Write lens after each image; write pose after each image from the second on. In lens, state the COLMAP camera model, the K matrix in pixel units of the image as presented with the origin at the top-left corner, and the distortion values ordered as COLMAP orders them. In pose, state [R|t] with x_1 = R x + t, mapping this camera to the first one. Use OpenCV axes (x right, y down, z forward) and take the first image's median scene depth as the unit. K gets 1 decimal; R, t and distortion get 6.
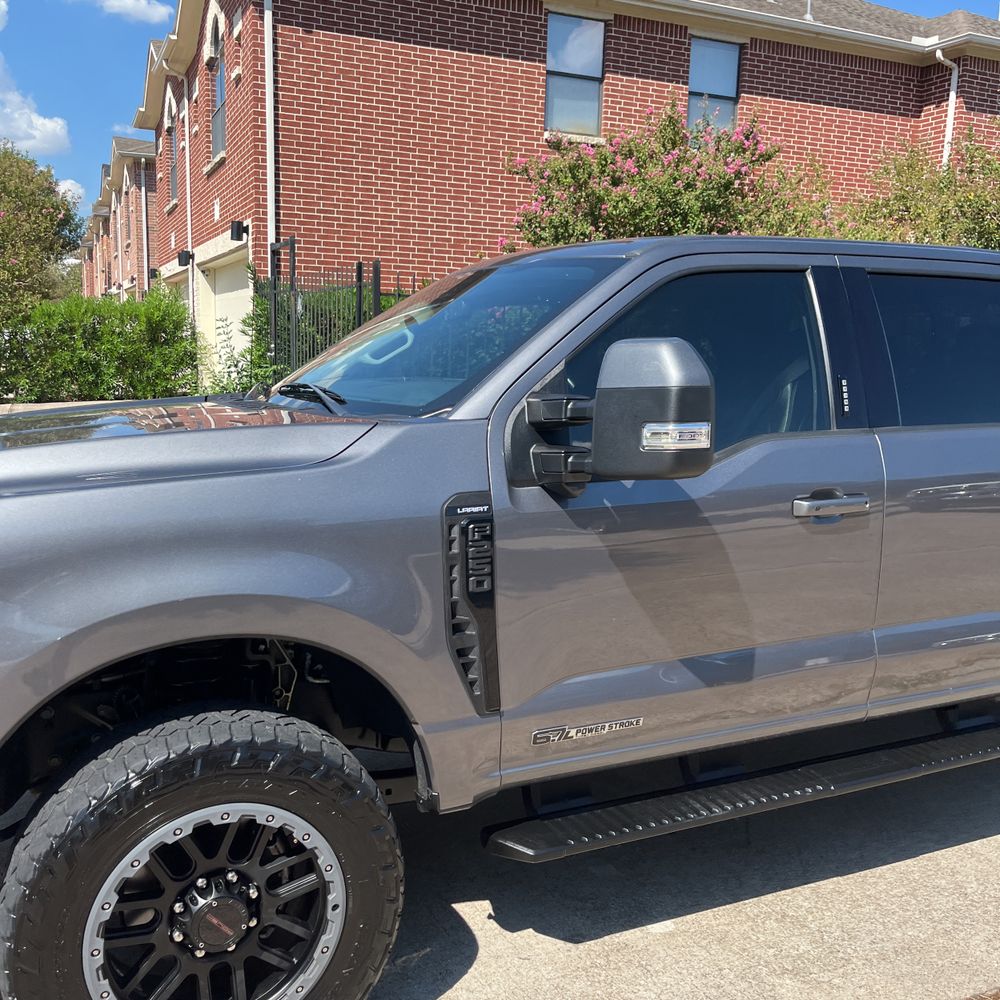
lens RADIAL K [[1014.9, 0, 500.0], [0, 1014.9, 500.0], [0, 0, 1]] dist [0.034534, -0.020485]
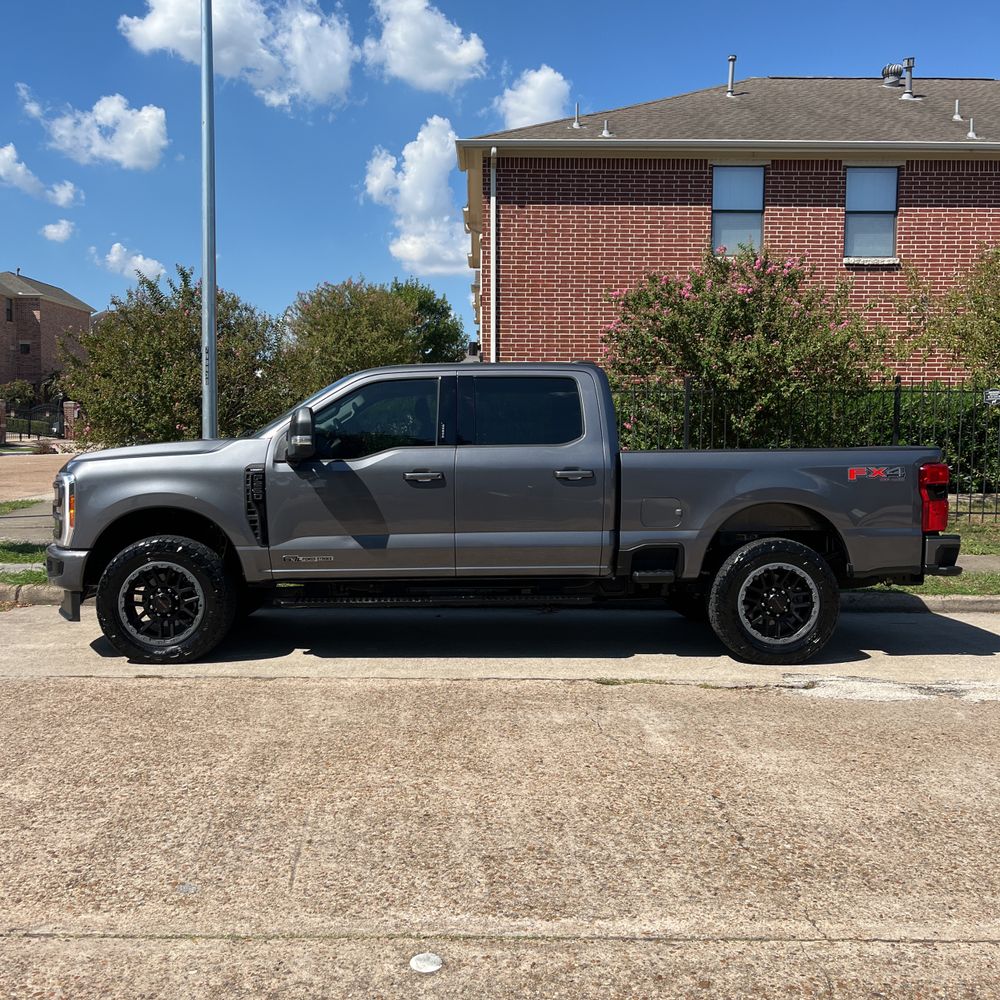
lens RADIAL K [[1024.0, 0, 500.0], [0, 1024.0, 500.0], [0, 0, 1]] dist [0.049954, -0.034956]
pose [[0.920690, 0.008260, -0.390207, 0.317157], [-0.044090, 0.995577, -0.082956, 0.055684], [0.387796, 0.093581, 0.916983, -0.247506]]
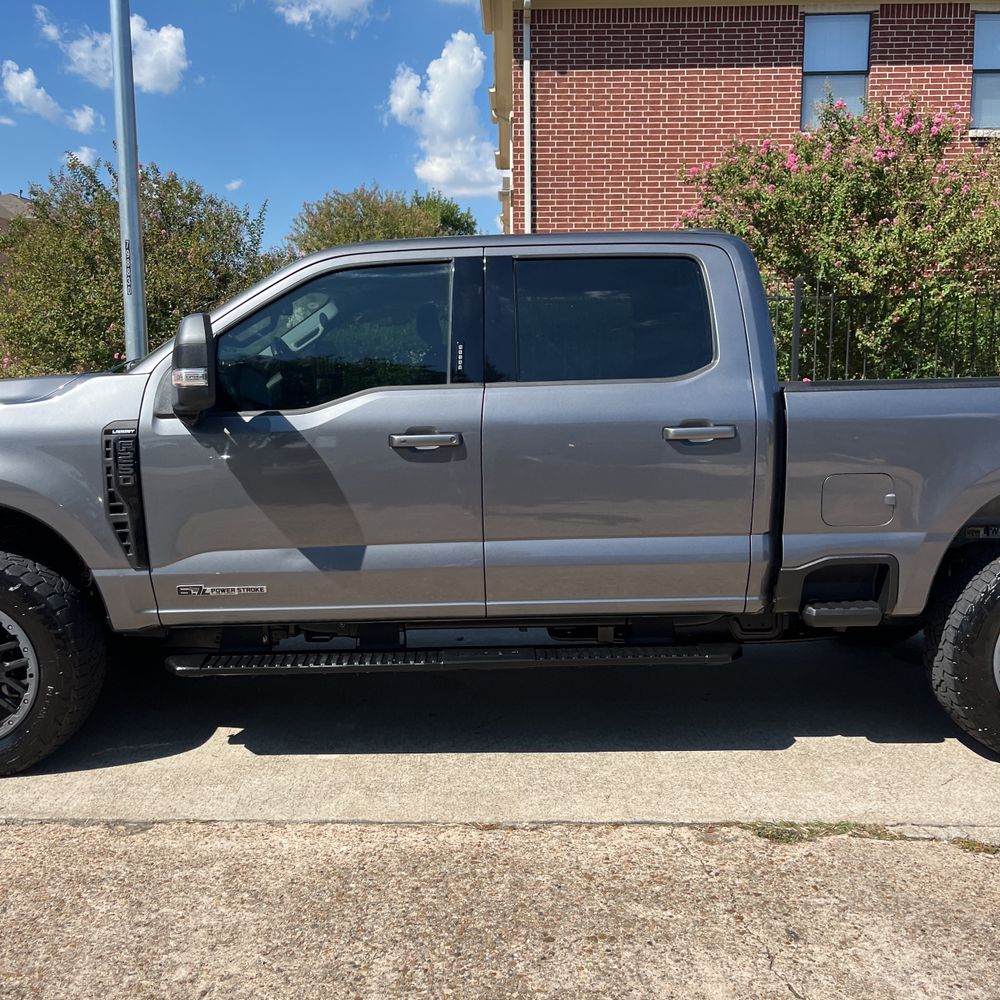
lens RADIAL K [[1019.7, 0, 500.3], [0, 1019.7, 492.5], [0, 0, 1]] dist [0.030639, -0.010239]
pose [[0.909300, 0.025329, -0.415370, 0.213917], [-0.035255, 0.999246, -0.016246, 0.020035], [0.414645, 0.029416, 0.909508, -0.032122]]
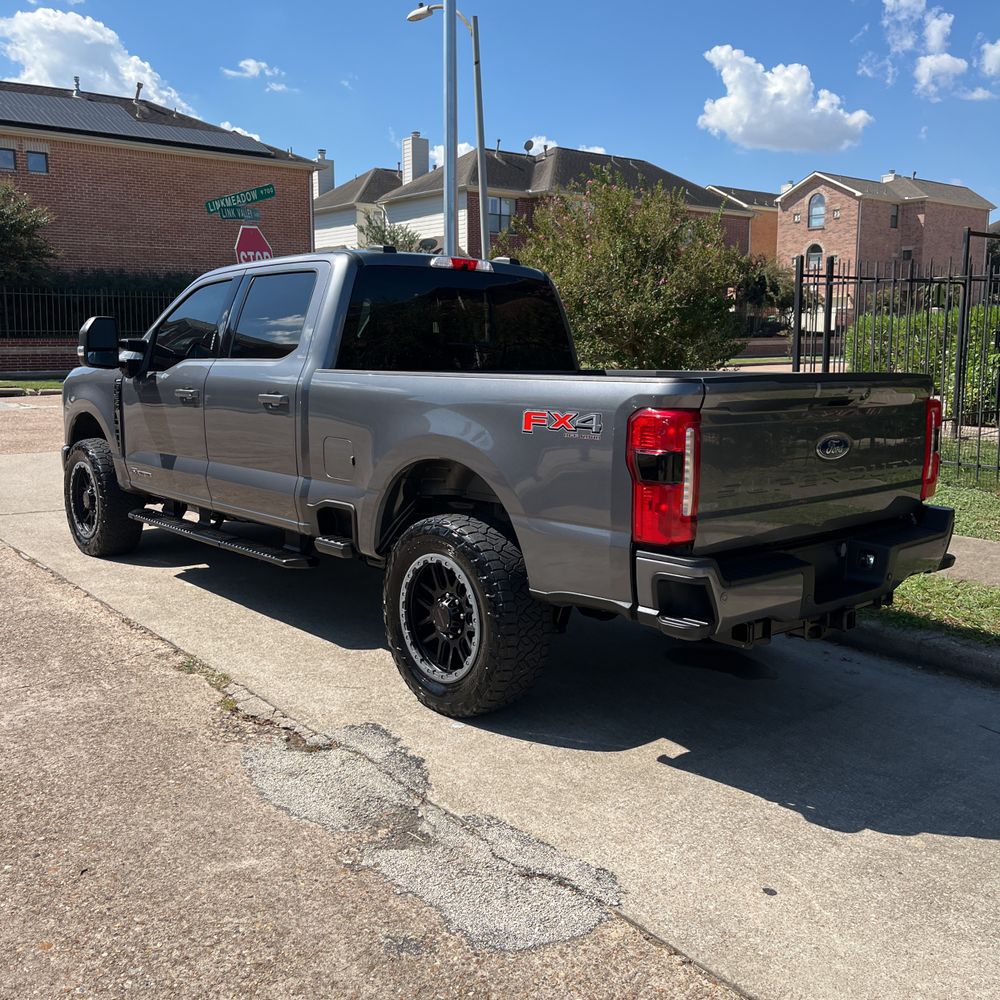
lens RADIAL K [[1017.7, 0, 513.7], [0, 1017.7, 502.0], [0, 0, 1]] dist [0.057318, -0.069208]
pose [[0.267253, 0.132553, -0.954466, 0.570137], [-0.141440, 0.985162, 0.097212, -0.016860], [0.953190, 0.109019, 0.282036, 0.239086]]
